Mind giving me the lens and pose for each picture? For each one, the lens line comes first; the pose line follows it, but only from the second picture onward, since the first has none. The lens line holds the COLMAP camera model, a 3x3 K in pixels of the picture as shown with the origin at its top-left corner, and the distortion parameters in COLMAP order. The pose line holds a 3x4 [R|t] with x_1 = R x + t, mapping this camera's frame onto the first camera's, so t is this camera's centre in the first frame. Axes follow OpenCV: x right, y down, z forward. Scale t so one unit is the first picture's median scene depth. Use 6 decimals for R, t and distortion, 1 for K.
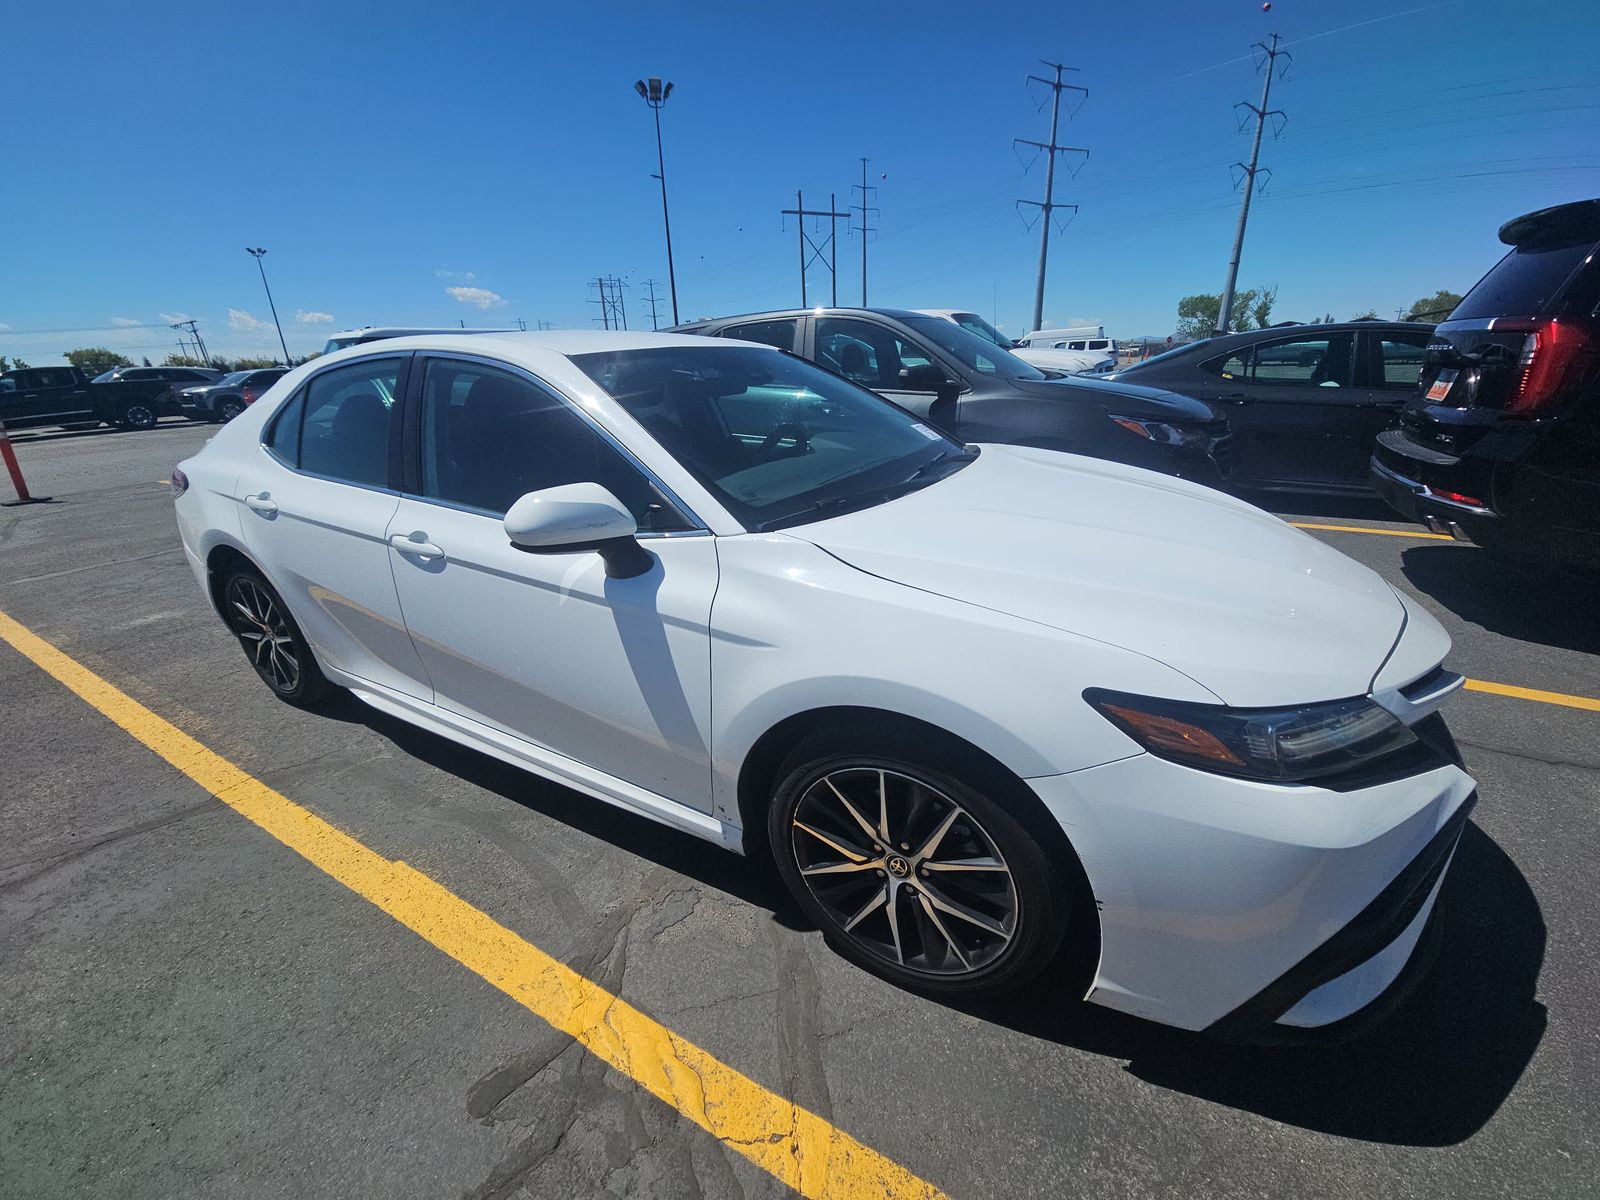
lens RADIAL K [[640.2, 0, 800.0], [0, 640.2, 600.0], [0, 0, 1]] dist [-0.000179, -0.000092]
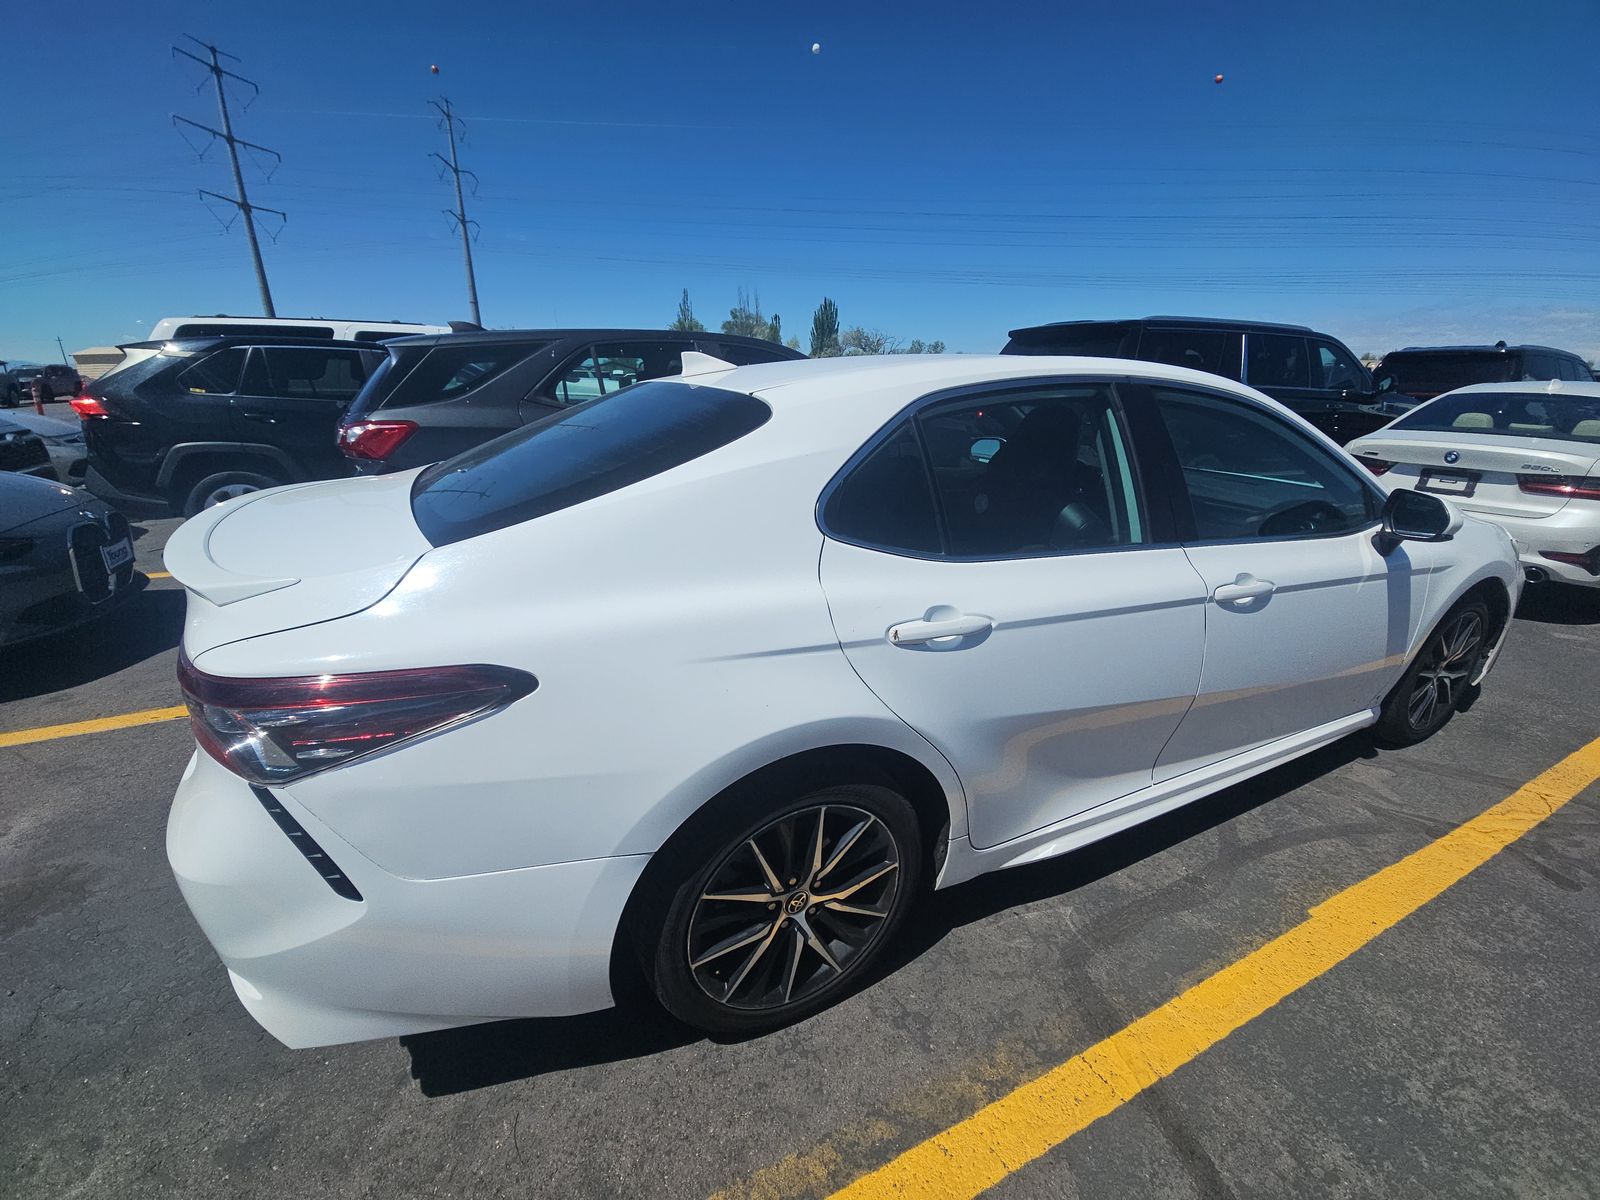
lens RADIAL K [[648.7, 0, 793.4], [0, 648.7, 592.6], [0, 0, 1]] dist [0.002936, -0.005191]
pose [[0.563856, -0.220999, 0.795755, -1.647561], [0.263593, 0.961295, 0.080197, -0.312892], [-0.782678, 0.164536, 0.600286, 0.905794]]
